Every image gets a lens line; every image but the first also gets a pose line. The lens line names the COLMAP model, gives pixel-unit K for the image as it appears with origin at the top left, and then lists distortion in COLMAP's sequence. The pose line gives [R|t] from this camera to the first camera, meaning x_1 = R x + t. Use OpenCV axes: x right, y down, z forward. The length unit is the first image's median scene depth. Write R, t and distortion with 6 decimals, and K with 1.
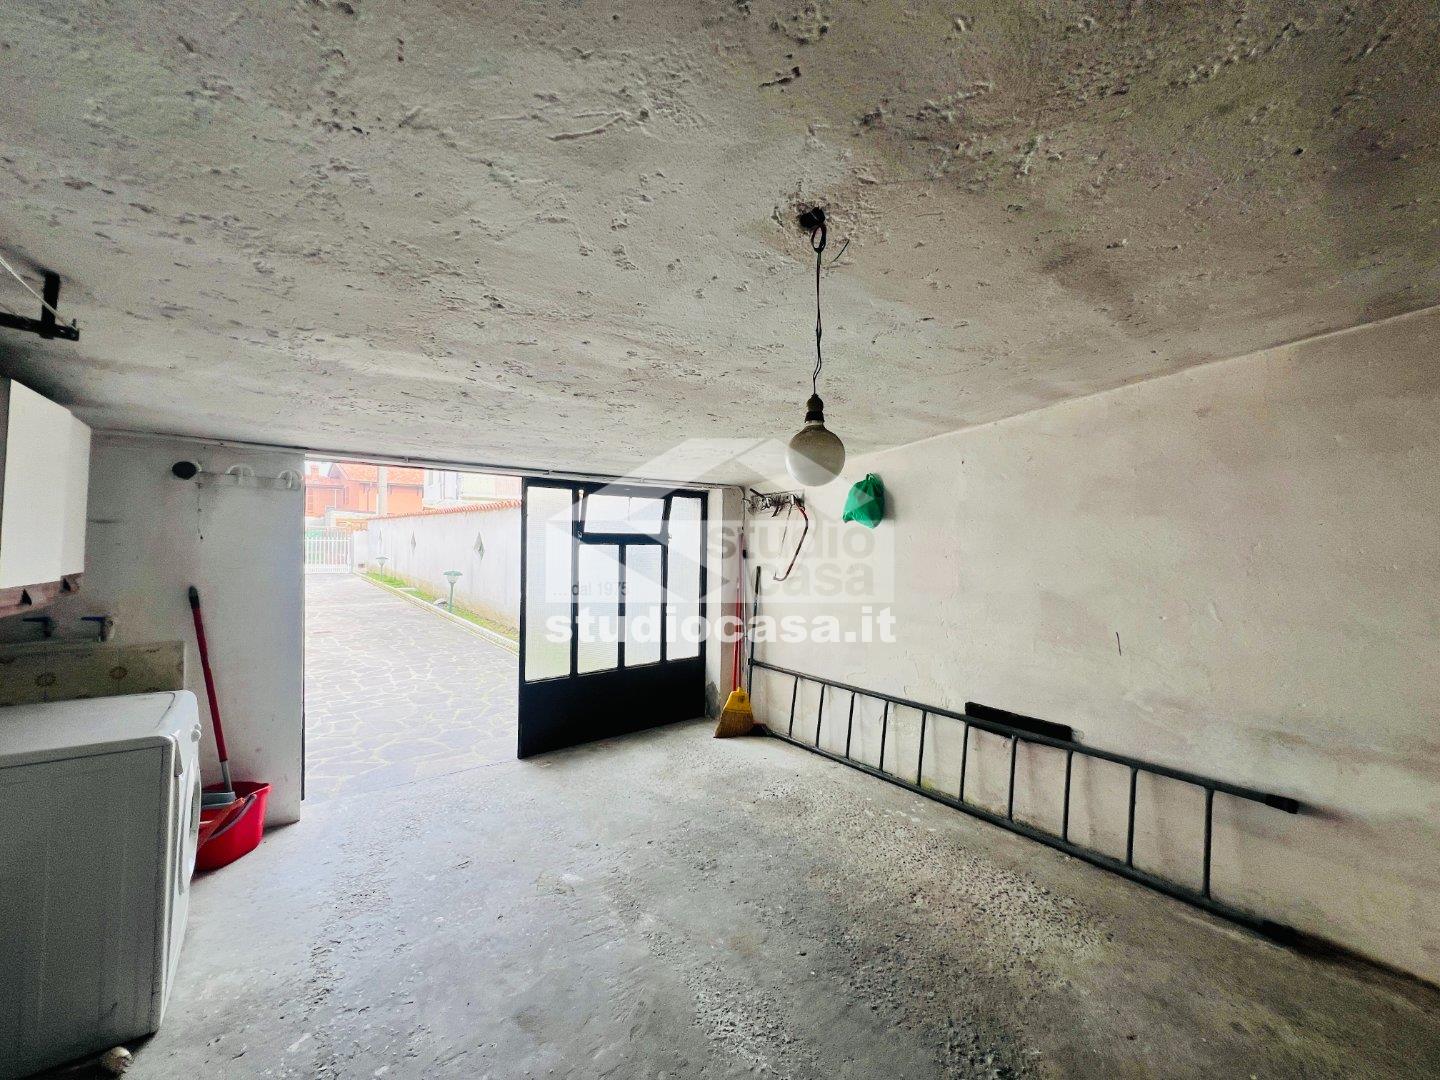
lens RADIAL K [[578.2, 0, 718.2], [0, 578.2, 540.7], [0, 0, 1]] dist [-0.000344, 0.000552]
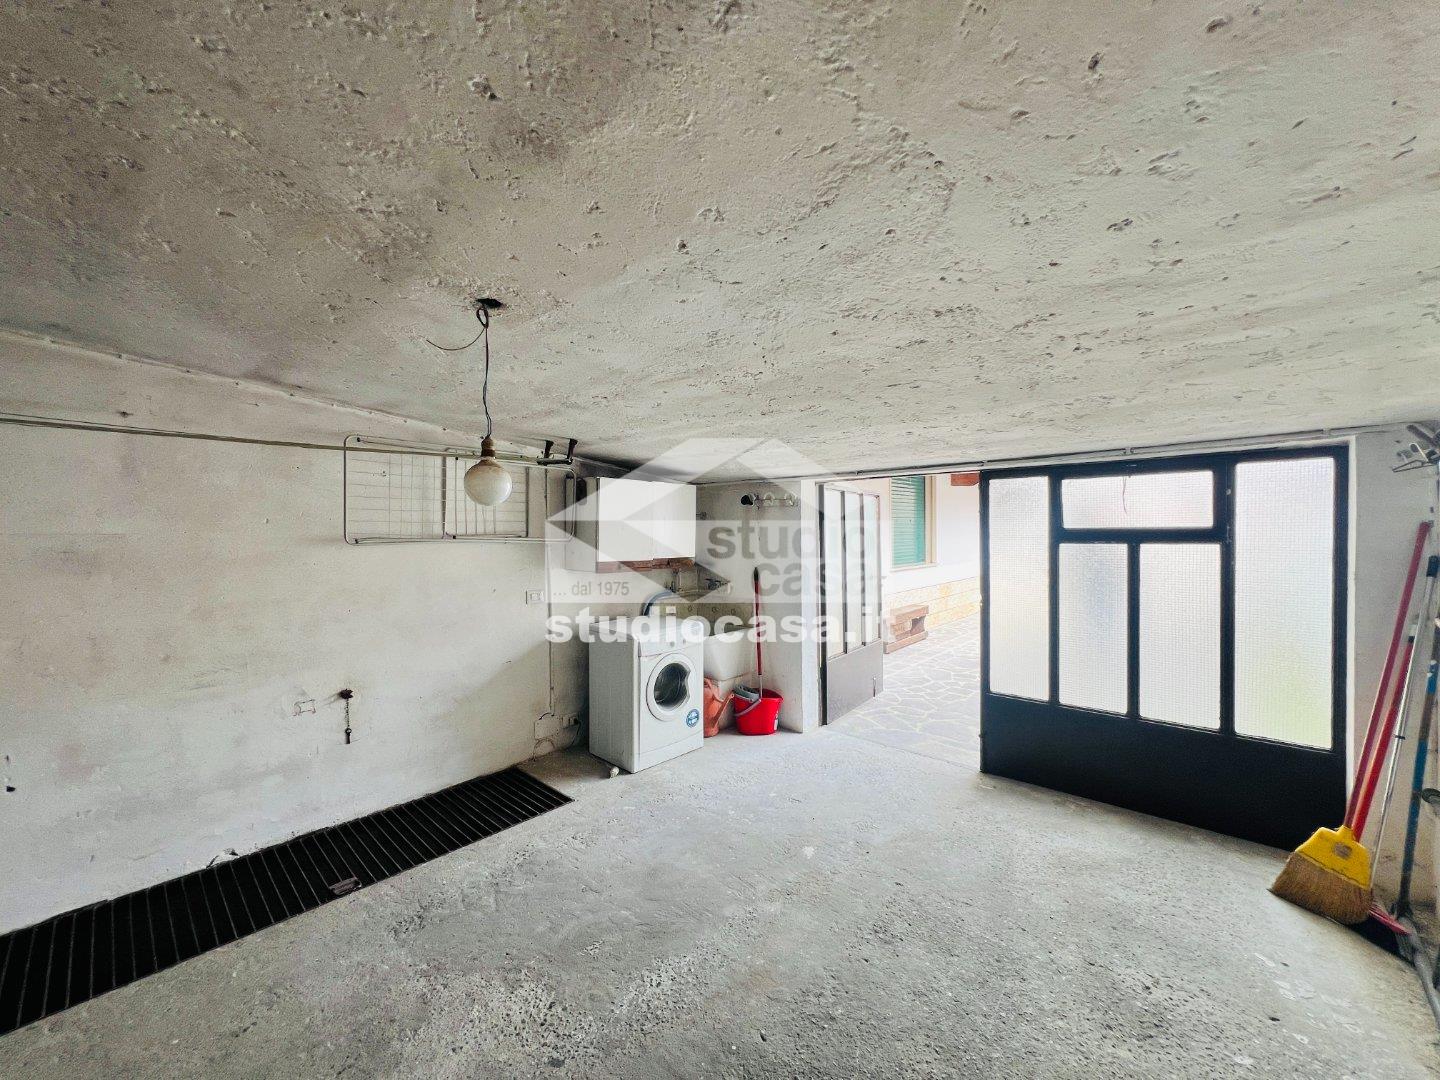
lens RADIAL K [[578.2, 0, 718.2], [0, 578.2, 540.7], [0, 0, 1]] dist [-0.000344, 0.000552]
pose [[0.150256, -0.000174, -0.988647, 0.698060], [0.010822, 0.999940, 0.001469, -0.004487], [0.988588, -0.010919, 0.150248, 0.591483]]
